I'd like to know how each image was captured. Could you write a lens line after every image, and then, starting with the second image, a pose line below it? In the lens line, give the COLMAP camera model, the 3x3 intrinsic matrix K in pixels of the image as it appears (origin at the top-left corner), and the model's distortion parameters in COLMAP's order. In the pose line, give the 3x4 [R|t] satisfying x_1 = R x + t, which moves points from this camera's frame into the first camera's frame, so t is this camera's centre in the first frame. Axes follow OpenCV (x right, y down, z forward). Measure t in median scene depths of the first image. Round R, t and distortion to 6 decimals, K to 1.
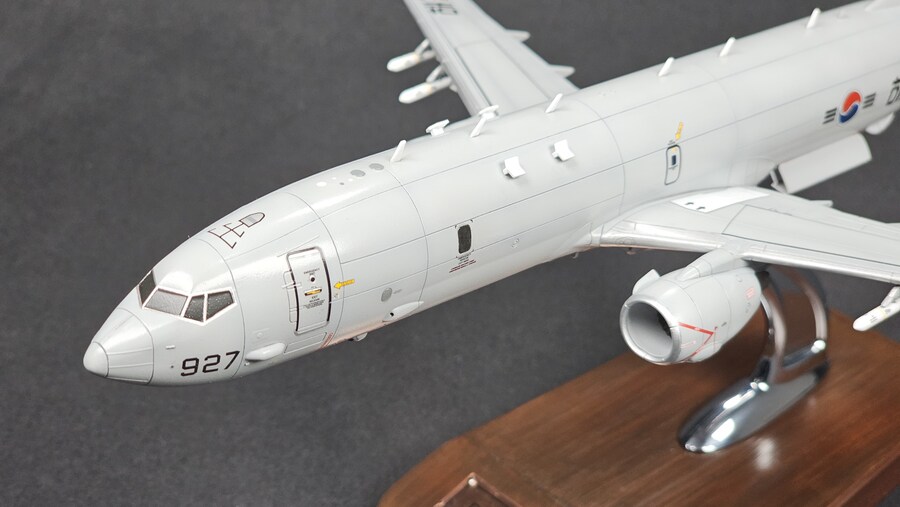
lens RADIAL K [[1744.0, 0, 455.4], [0, 1744.0, 255.5], [0, 0, 1]] dist [0.044537, 0.000000]
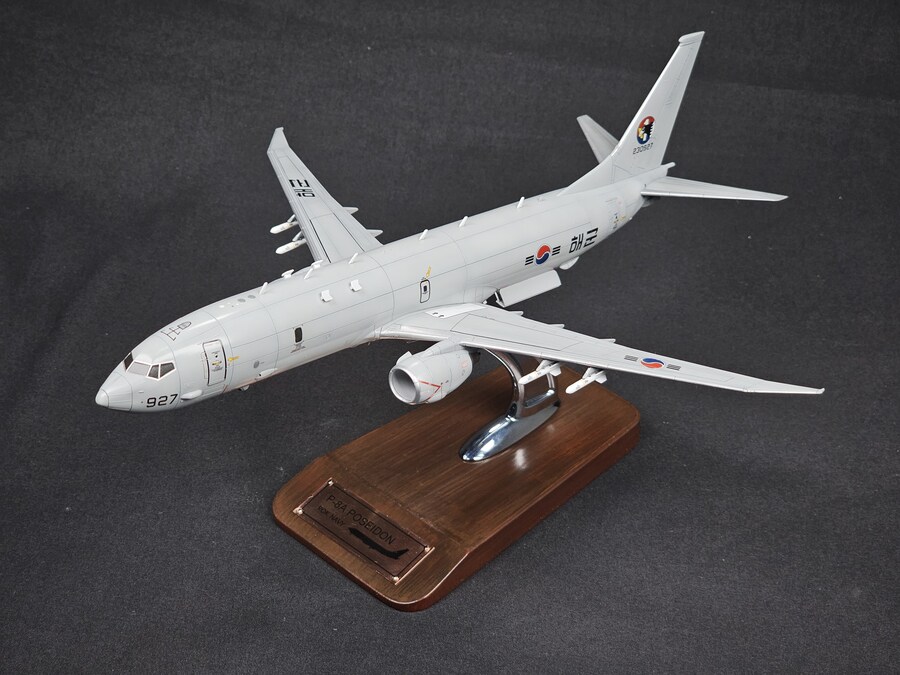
lens RADIAL K [[1786.6, 0, 454.0], [0, 1786.6, 335.3], [0, 0, 1]] dist [0.017349, 0.000000]
pose [[0.999969, 0.000144, 0.007929, 0.145997], [-0.000171, 0.999994, 0.003397, -0.014641], [-0.007928, -0.003398, 0.999963, -0.855315]]
